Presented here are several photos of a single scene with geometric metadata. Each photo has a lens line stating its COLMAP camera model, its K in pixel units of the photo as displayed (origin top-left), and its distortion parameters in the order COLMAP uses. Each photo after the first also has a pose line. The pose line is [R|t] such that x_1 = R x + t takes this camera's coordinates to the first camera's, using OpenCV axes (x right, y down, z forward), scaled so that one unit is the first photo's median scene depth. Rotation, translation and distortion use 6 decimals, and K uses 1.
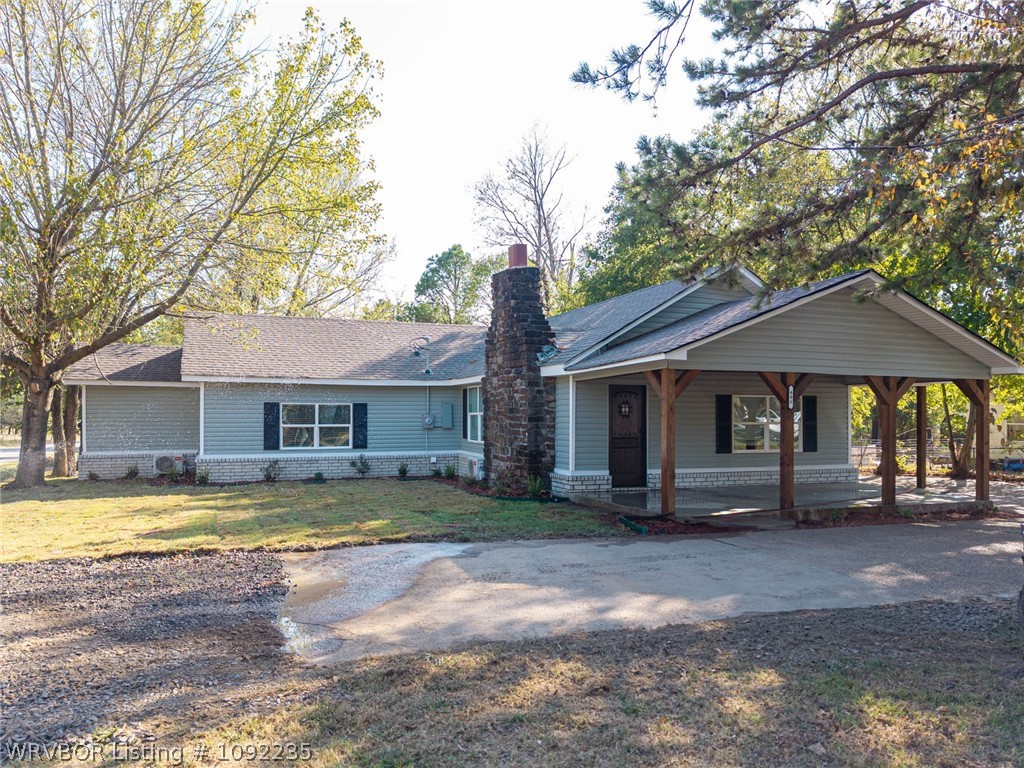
lens RADIAL K [[743.2, 0, 507.9], [0, 743.2, 408.9], [0, 0, 1]] dist [0.077521, -0.088944]
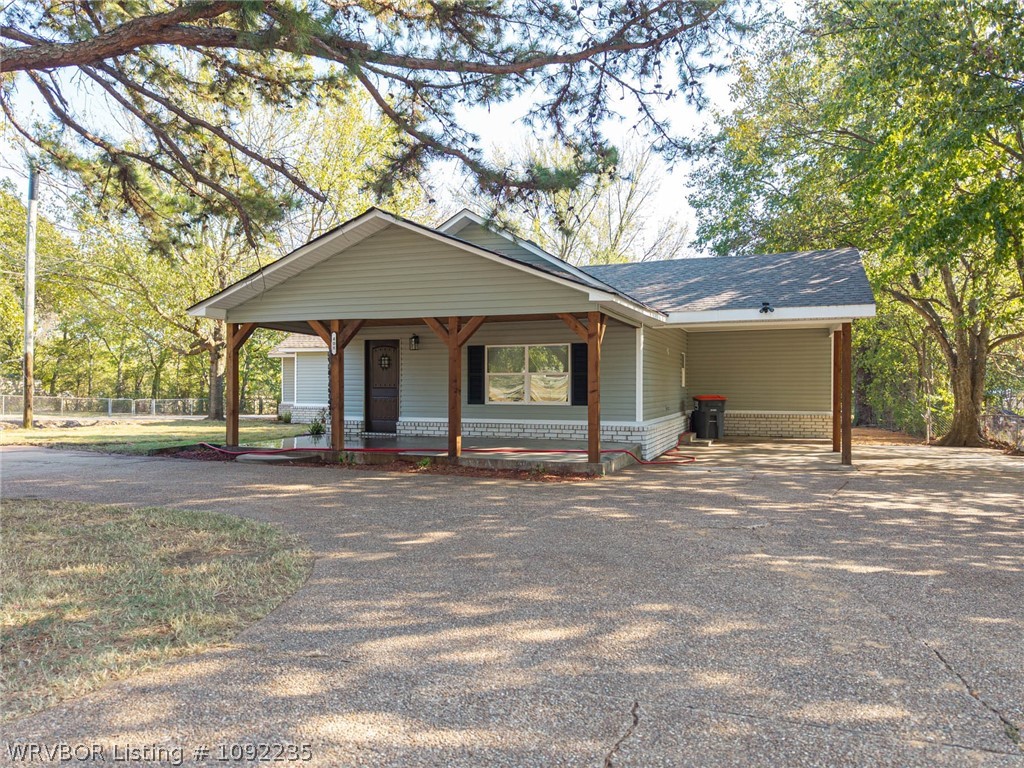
lens RADIAL K [[690.6, 0, 517.4], [0, 690.6, 385.3], [0, 0, 1]] dist [0.068448, -0.088142]
pose [[0.747254, -0.004321, -0.664525, 0.795630], [0.006190, 0.999981, 0.000459, 0.028955], [0.664510, -0.004456, 0.747266, 0.296009]]
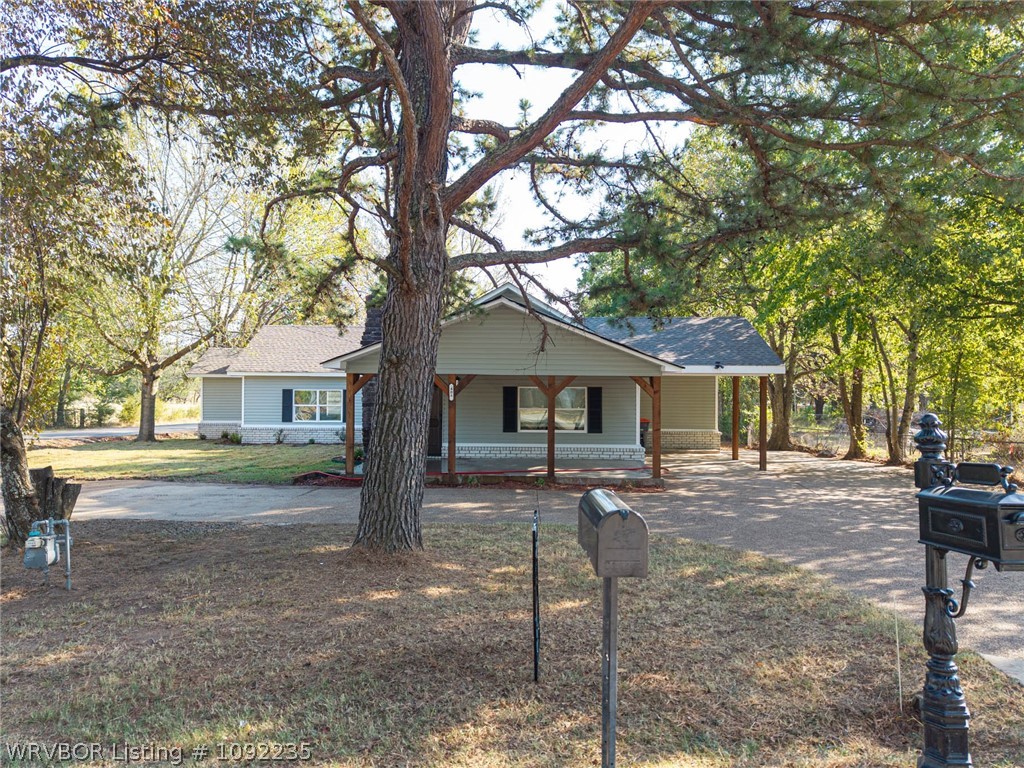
lens RADIAL K [[690.6, 0, 517.4], [0, 690.6, 385.3], [0, 0, 1]] dist [0.068448, -0.088142]
pose [[0.922822, 0.000598, -0.385226, 0.638603], [0.000519, 0.999996, 0.002795, -0.020641], [0.385226, -0.002779, 0.922818, -0.070085]]
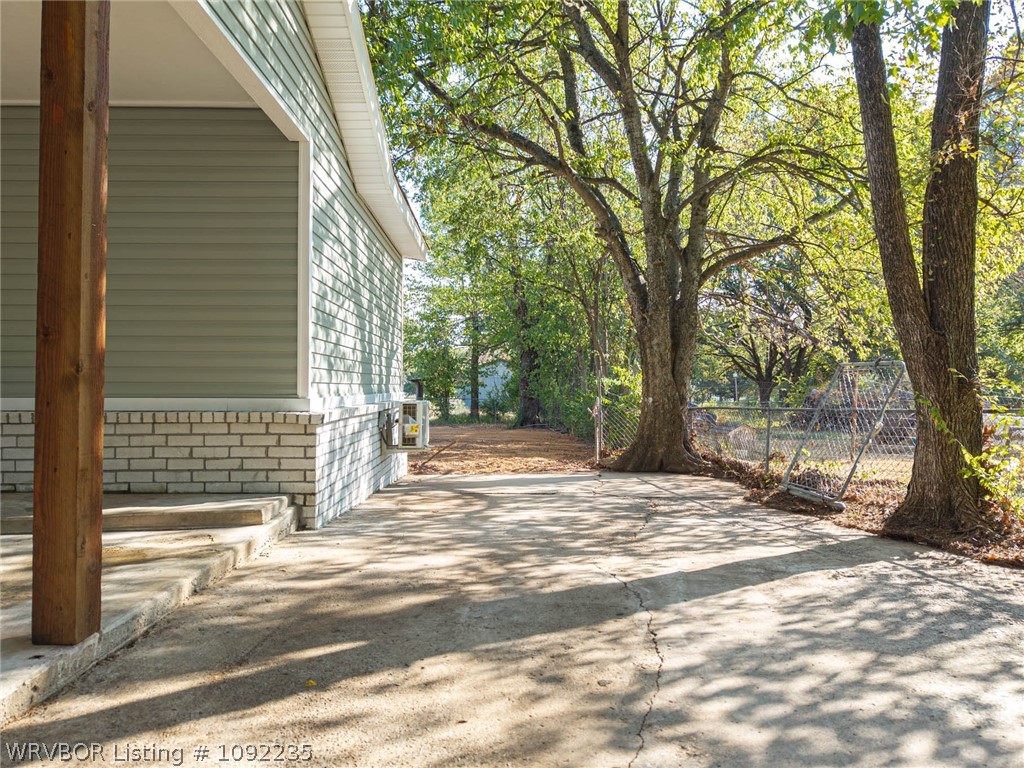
lens RADIAL K [[690.6, 0, 517.4], [0, 690.6, 385.3], [0, 0, 1]] dist [0.068448, -0.088142]
pose [[0.947939, -0.001193, -0.318449, 0.647444], [0.001906, 0.999996, 0.001927, 0.063684], [0.318445, -0.002434, 0.947938, 1.084010]]
